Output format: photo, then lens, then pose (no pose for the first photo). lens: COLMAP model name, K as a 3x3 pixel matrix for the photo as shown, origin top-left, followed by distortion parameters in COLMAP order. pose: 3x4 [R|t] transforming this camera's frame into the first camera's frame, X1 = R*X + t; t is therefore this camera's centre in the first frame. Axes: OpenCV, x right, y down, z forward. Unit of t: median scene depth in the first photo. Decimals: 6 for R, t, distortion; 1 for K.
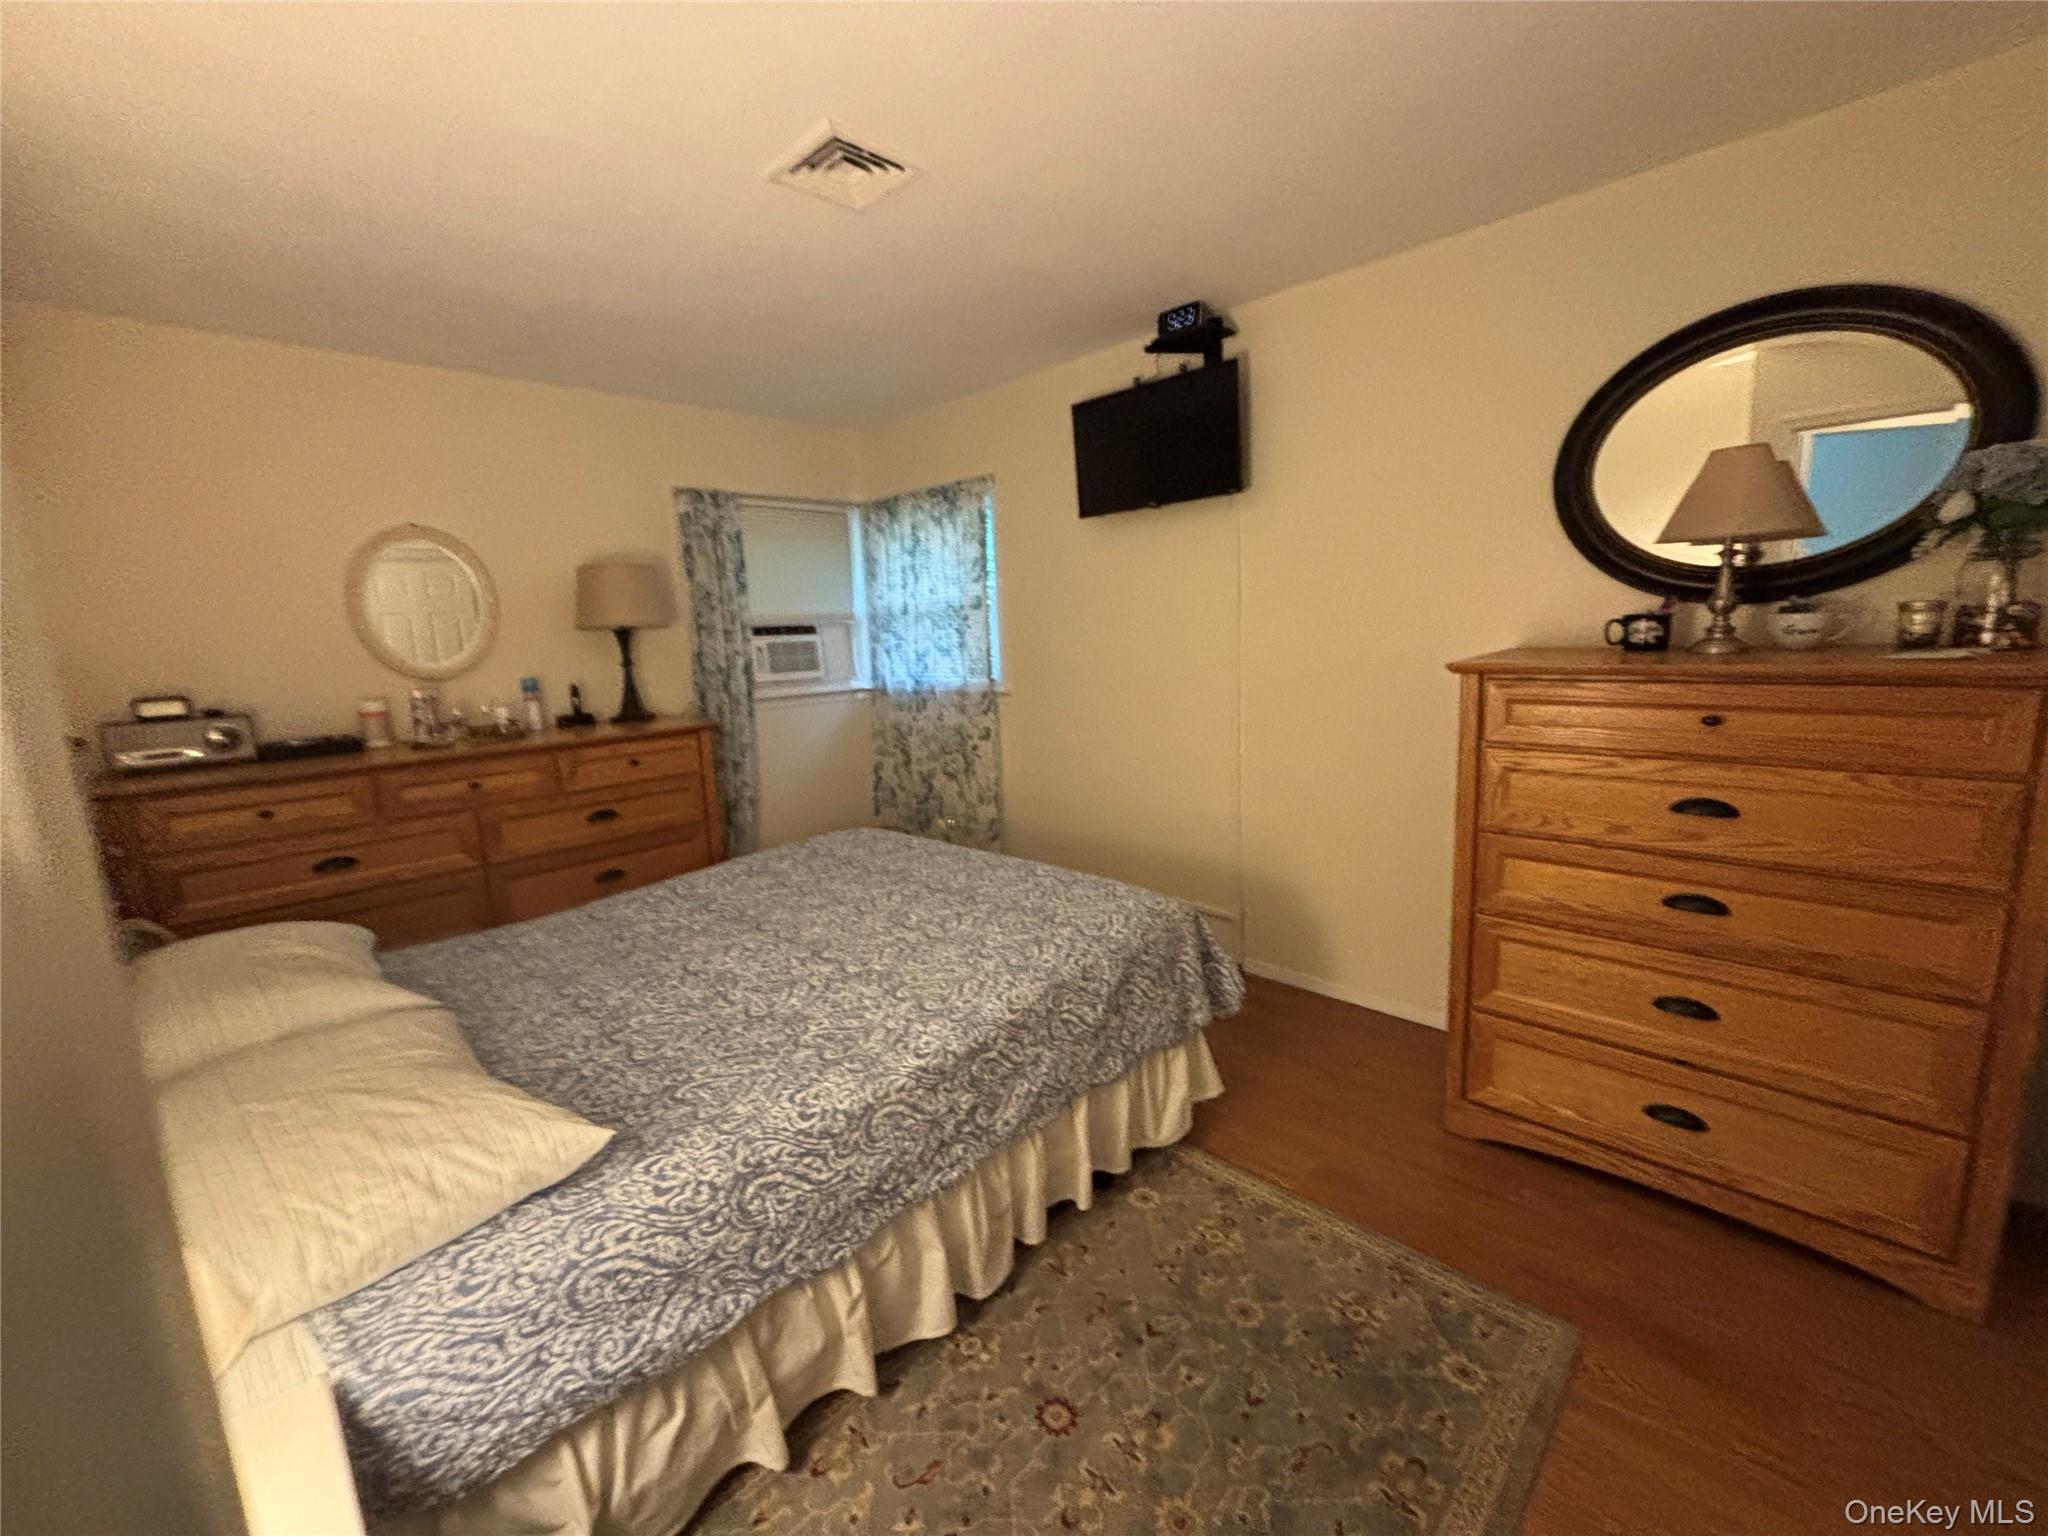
lens RADIAL K [[820.1, 0, 1027.0], [0, 820.1, 767.9], [0, 0, 1]] dist [0.004057, -0.000684]
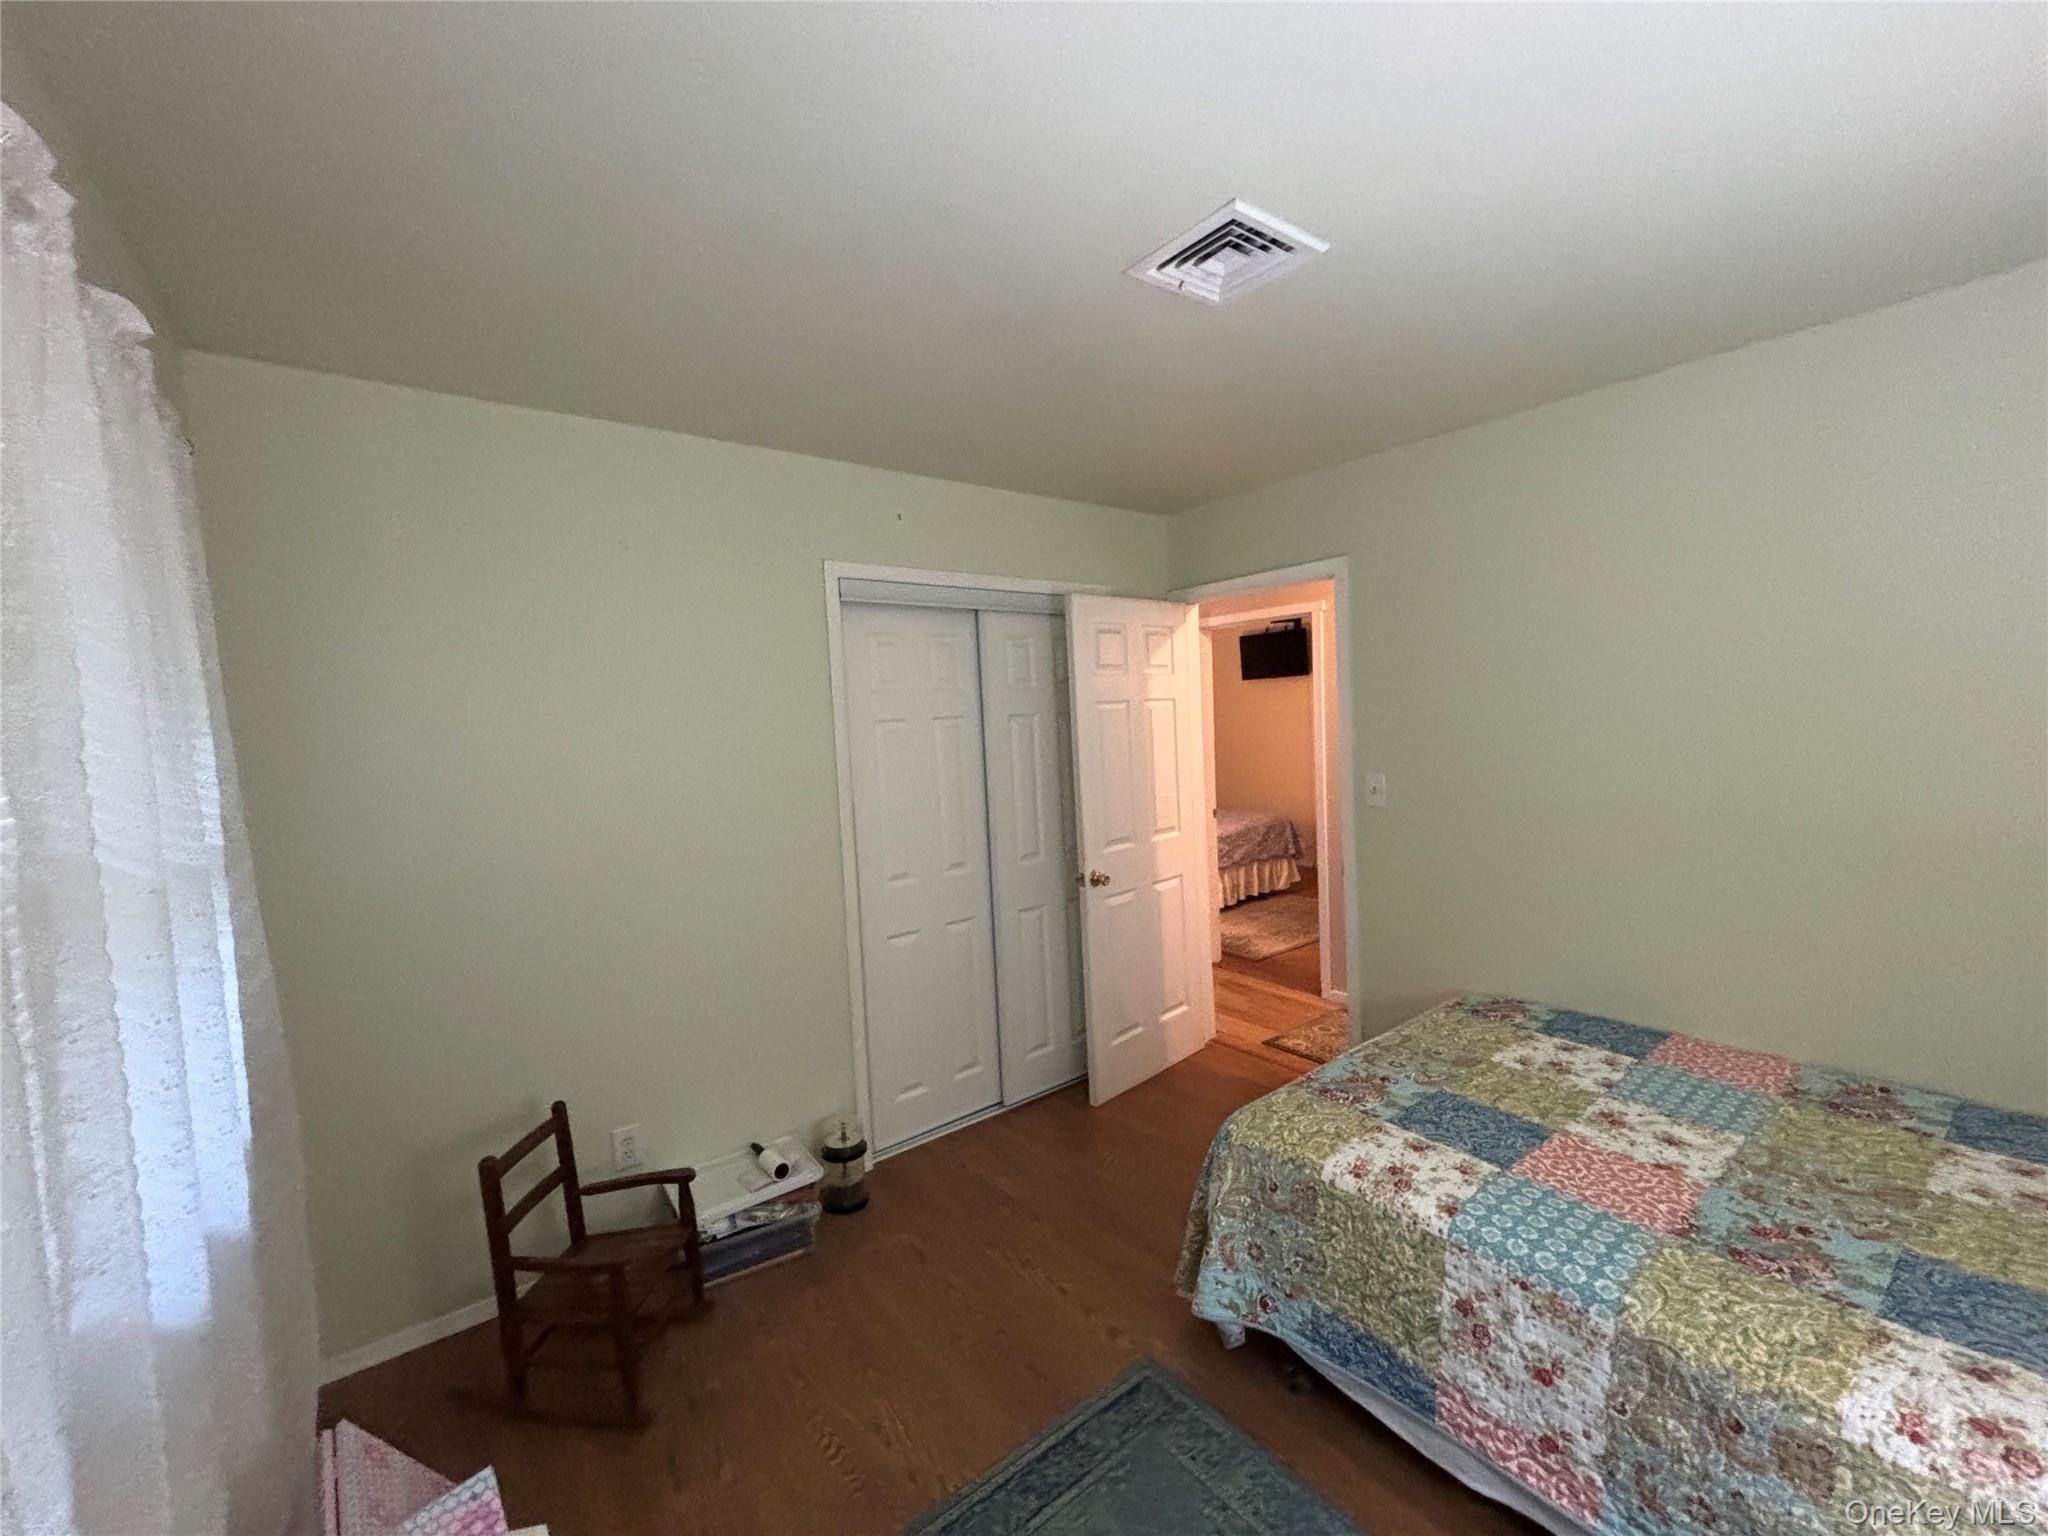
lens RADIAL K [[820.1, 0, 1023.9], [0, 820.1, 768.2], [0, 0, 1]] dist [0.004057, -0.000684]
pose [[0.990565, 0.004258, -0.136978, -0.396245], [-0.018296, 0.994678, -0.101391, 0.349777], [0.135818, 0.102941, 0.985371, -2.385006]]
